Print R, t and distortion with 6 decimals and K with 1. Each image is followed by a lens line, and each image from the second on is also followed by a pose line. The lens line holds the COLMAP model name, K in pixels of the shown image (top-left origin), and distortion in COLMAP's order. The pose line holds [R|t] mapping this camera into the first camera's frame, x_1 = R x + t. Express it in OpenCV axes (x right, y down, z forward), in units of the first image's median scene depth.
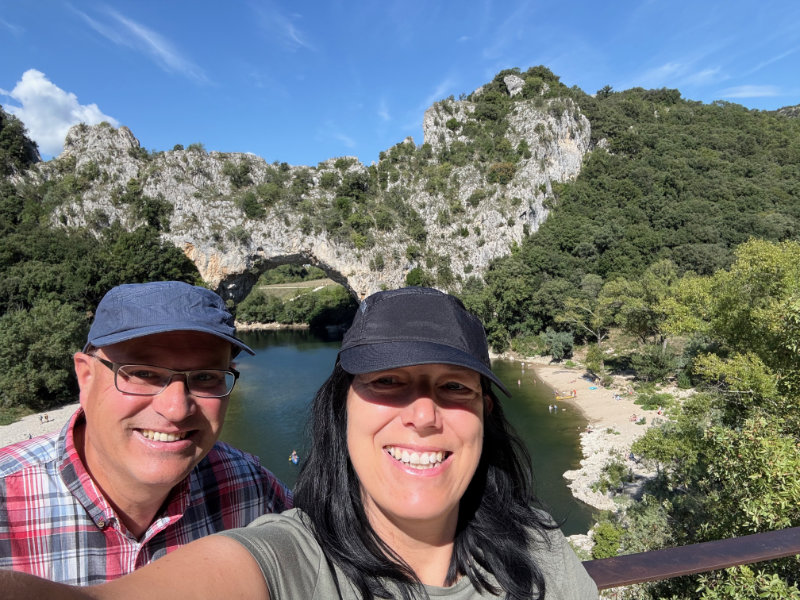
lens RADIAL K [[558.4, 0, 385.8], [0, 558.4, 298.1], [0, 0, 1]] dist [0.160932, -0.330910]
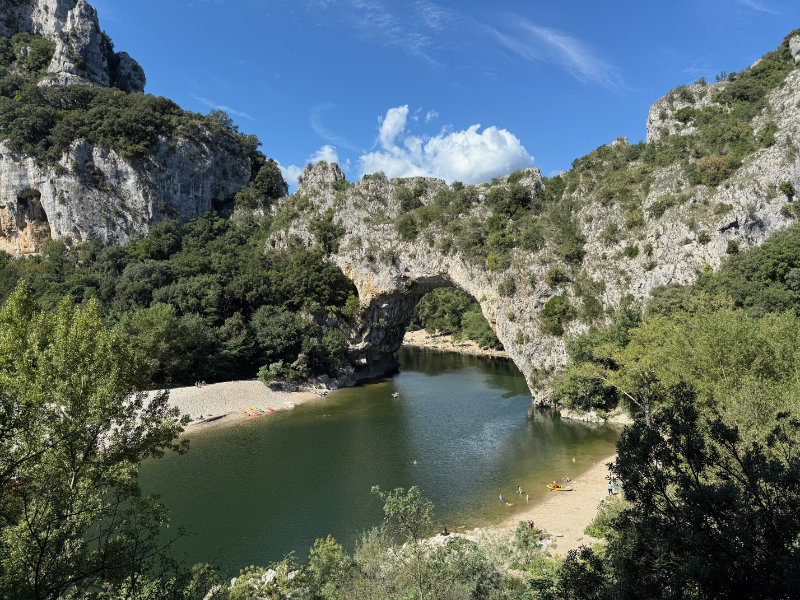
lens RADIAL K [[554.5, 0, 400.0], [0, 554.5, 300.0], [0, 0, 1]] dist [0.121630, -0.189057]
pose [[0.778277, 0.049864, -0.625938, 0.374405], [-0.079526, 0.996642, -0.019485, -0.013157], [0.622865, 0.064943, 0.779629, 0.218101]]
